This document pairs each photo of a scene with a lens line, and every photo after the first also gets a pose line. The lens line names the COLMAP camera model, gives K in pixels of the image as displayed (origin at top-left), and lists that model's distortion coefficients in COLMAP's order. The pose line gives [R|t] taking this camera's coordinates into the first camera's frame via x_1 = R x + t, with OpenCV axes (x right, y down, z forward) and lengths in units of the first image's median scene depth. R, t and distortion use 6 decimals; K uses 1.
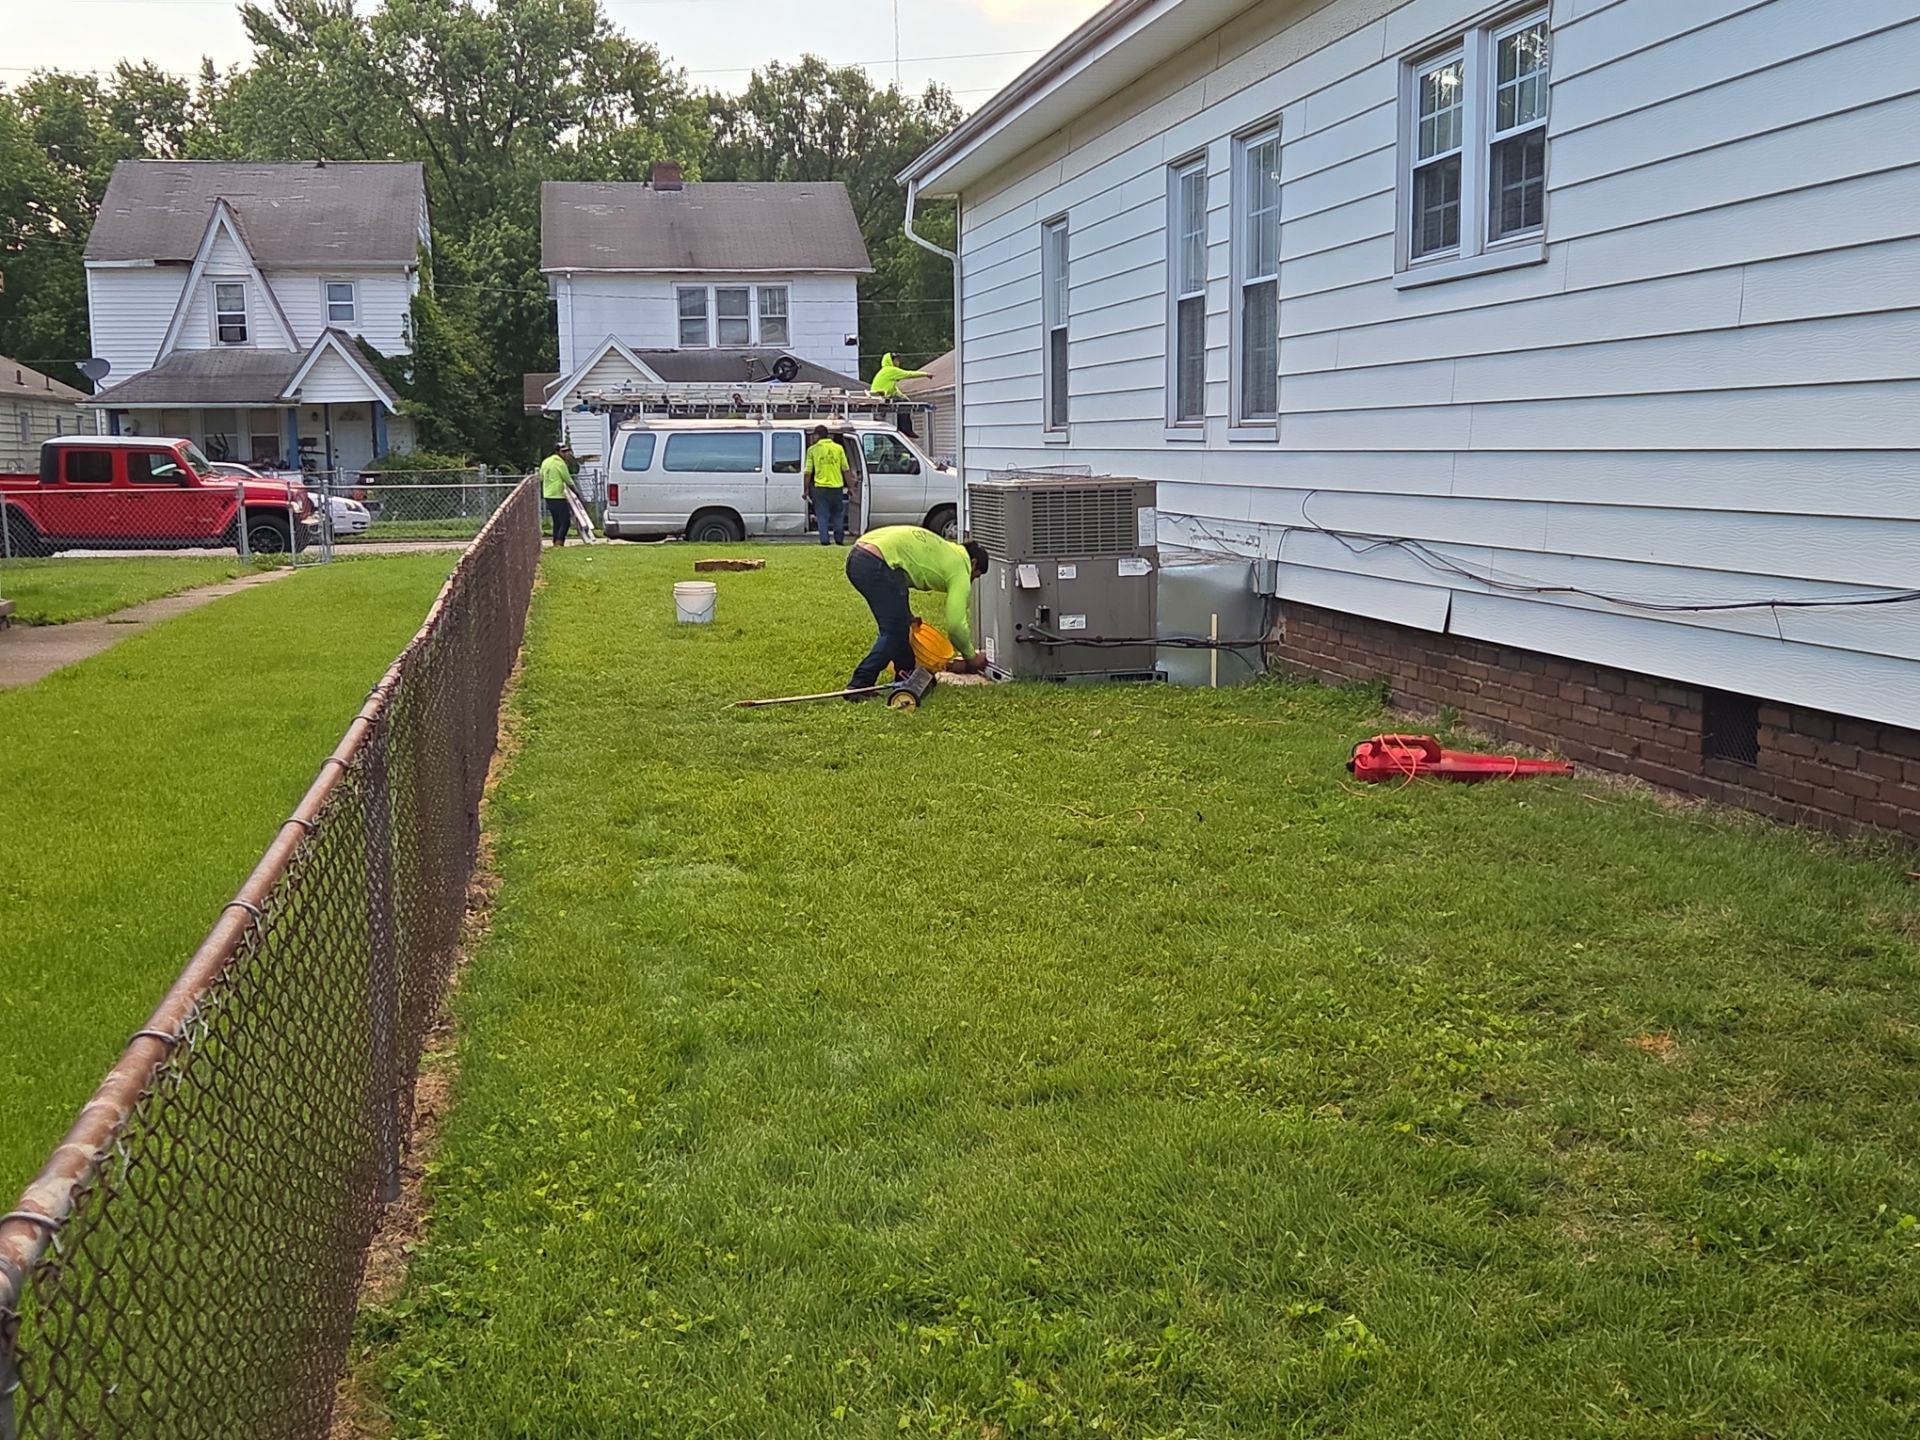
lens RADIAL K [[2082.7, 0, 959.4], [0, 2082.7, 720.0], [0, 0, 1]] dist [0.055339, 0.000000]
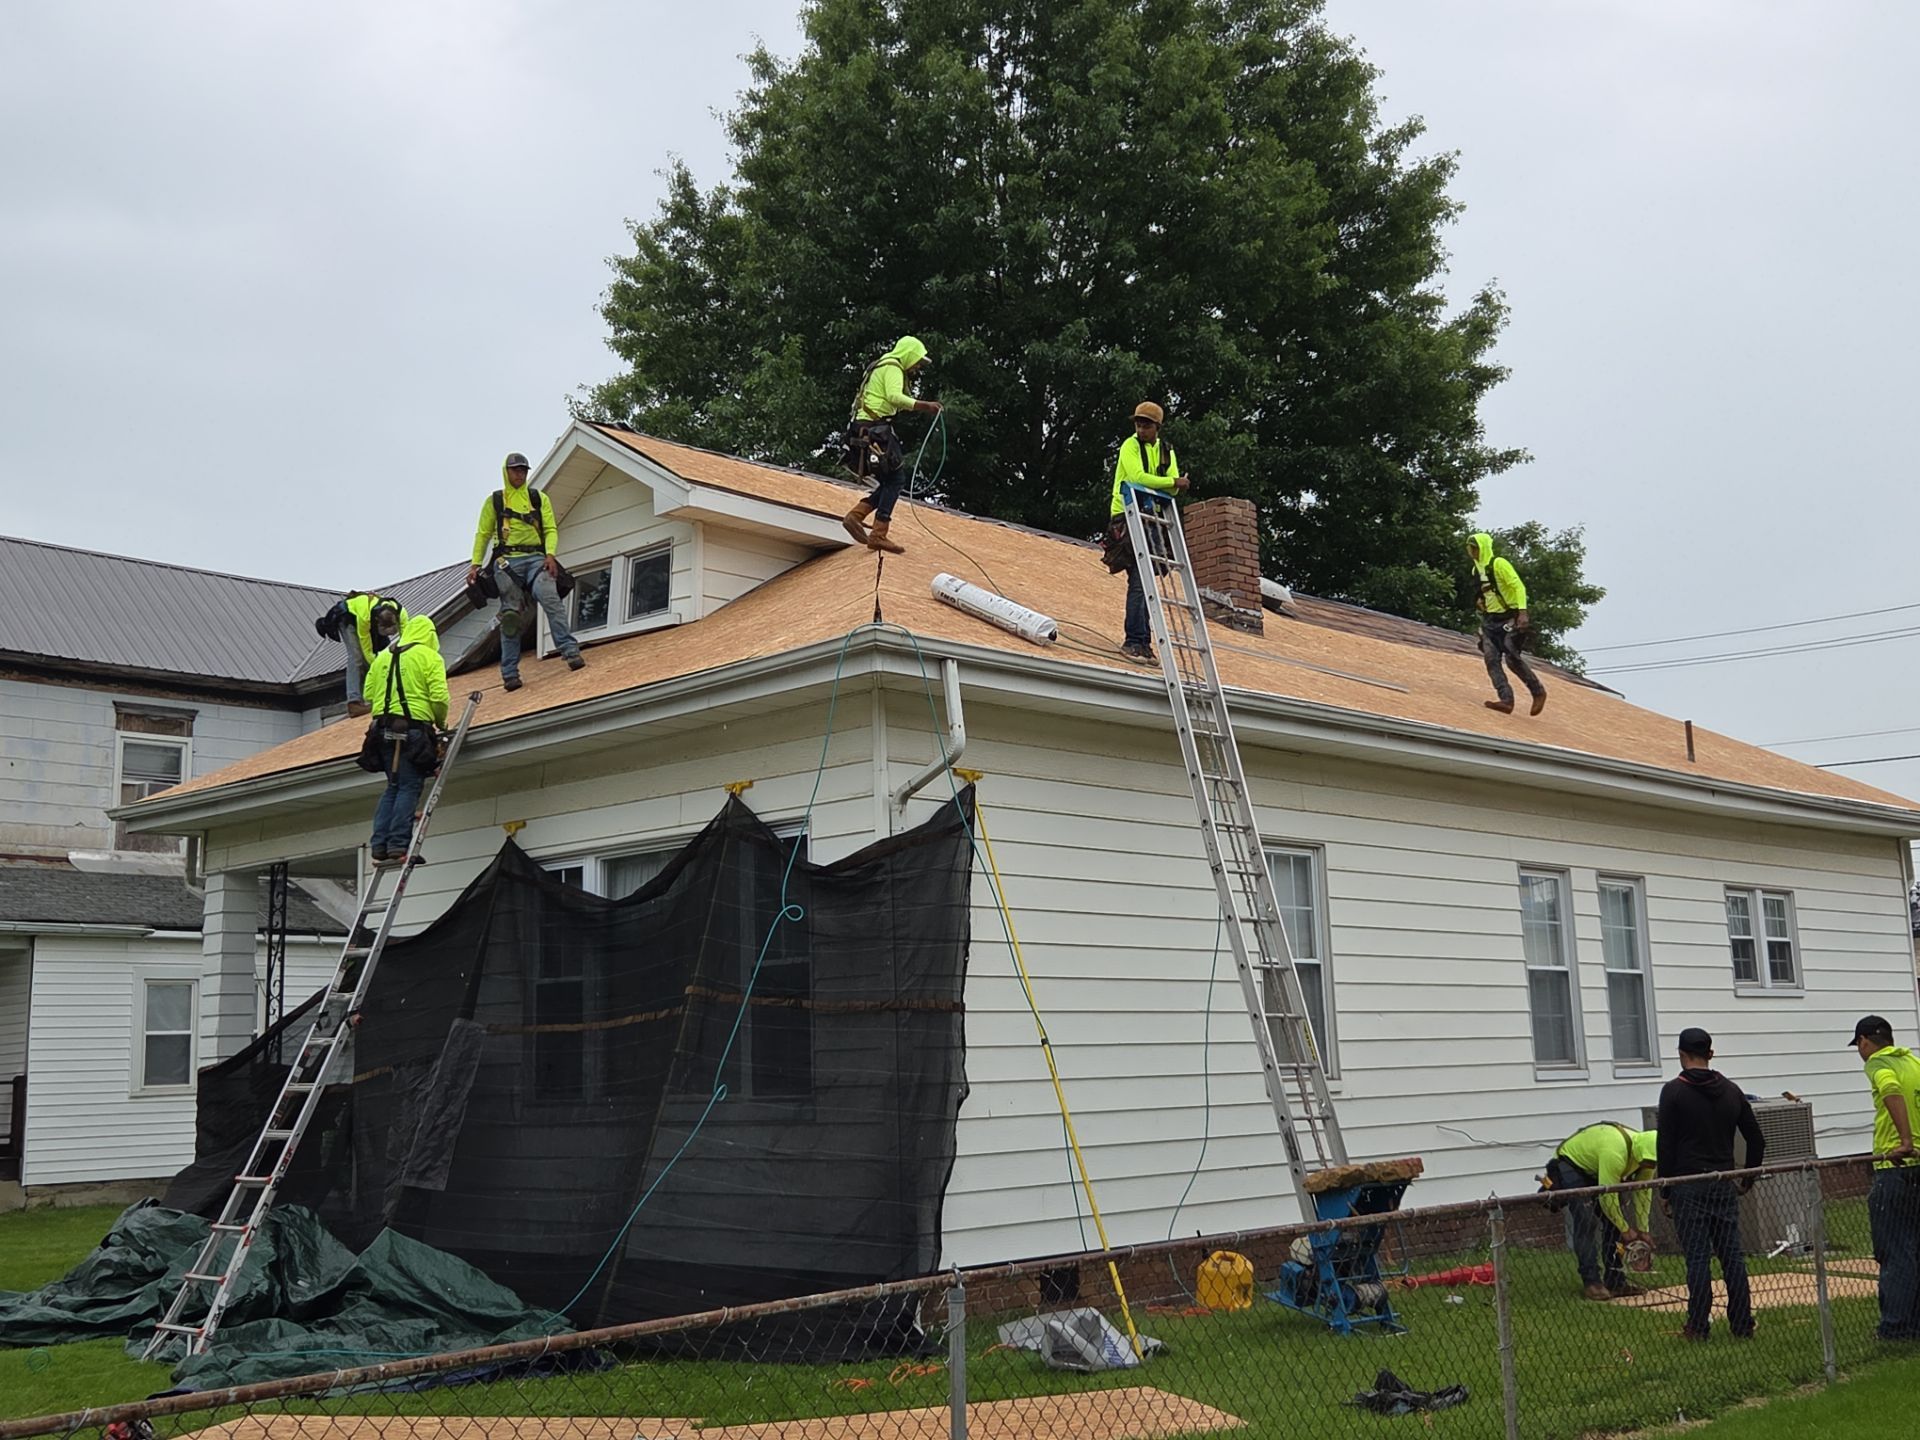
lens RADIAL K [[2082.7, 0, 968.5], [0, 2082.7, 710.1], [0, 0, 1]] dist [0.055339, 0.000000]
pose [[-0.575990, 0.169053, 0.799785, -0.775948], [0.146598, 0.983883, -0.102389, -0.293156], [-0.804204, 0.058272, -0.591490, 2.133583]]
